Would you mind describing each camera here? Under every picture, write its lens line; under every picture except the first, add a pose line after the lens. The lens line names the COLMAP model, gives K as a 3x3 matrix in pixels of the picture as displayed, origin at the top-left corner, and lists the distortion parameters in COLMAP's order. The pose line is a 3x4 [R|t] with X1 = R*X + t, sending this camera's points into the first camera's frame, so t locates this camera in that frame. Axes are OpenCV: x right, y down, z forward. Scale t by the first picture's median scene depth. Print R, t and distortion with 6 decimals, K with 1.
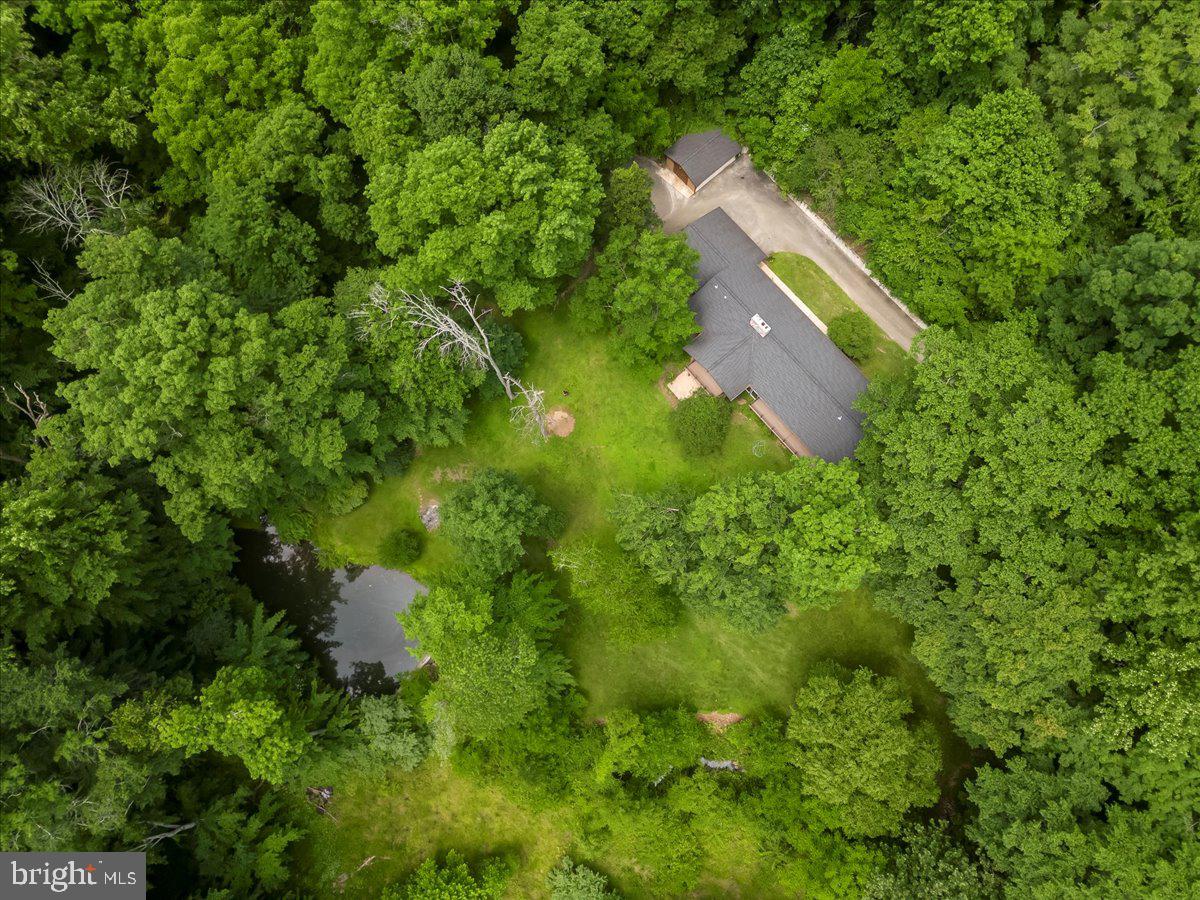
lens RADIAL K [[850.0, 0, 596.6], [0, 850.0, 445.3], [0, 0, 1]] dist [0.076558, -0.064728]
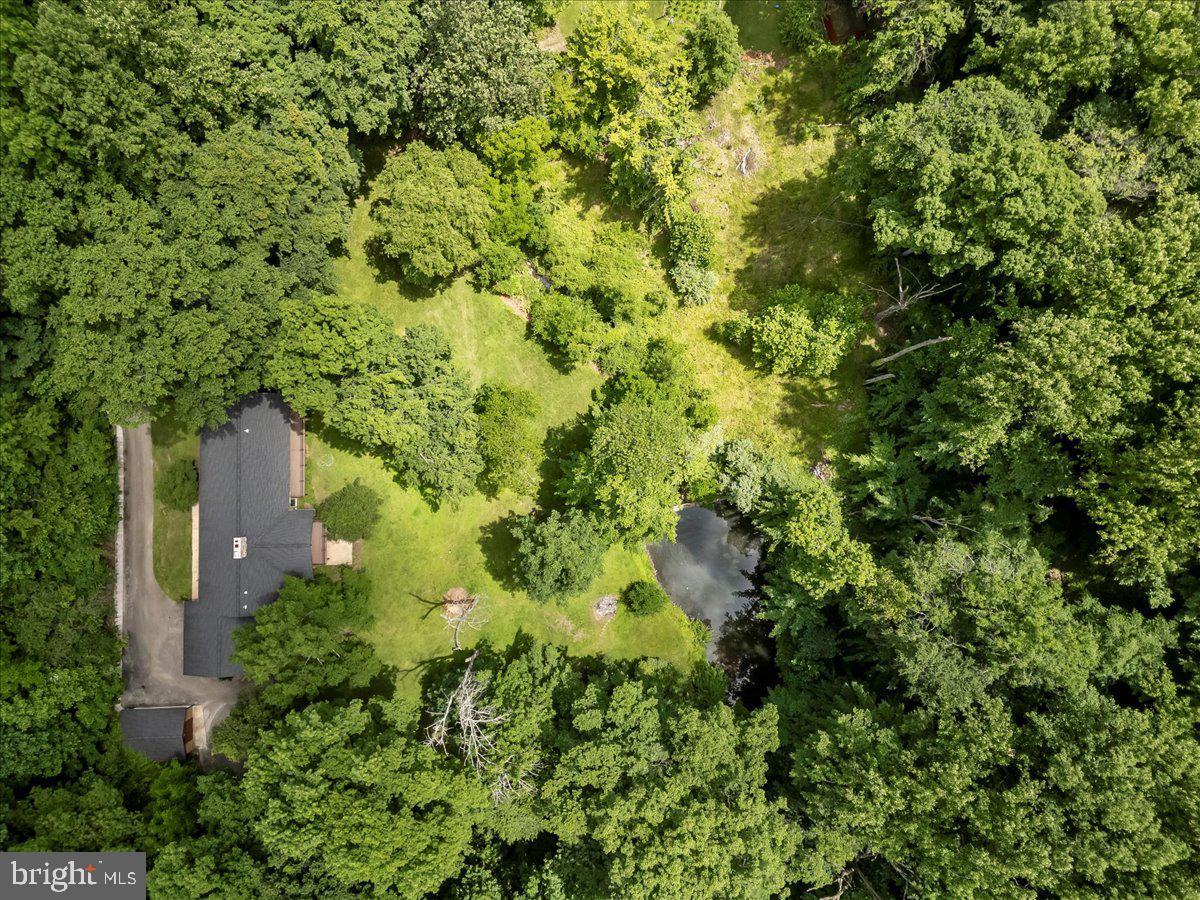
lens RADIAL K [[865.5, 0, 605.5], [0, 865.5, 449.4], [0, 0, 1]] dist [0.077523, -0.069232]
pose [[-0.777522, -0.627595, 0.039809, -0.144398], [0.613644, -0.743351, 0.266215, -0.077403], [-0.137483, 0.231417, 0.963091, -0.125404]]
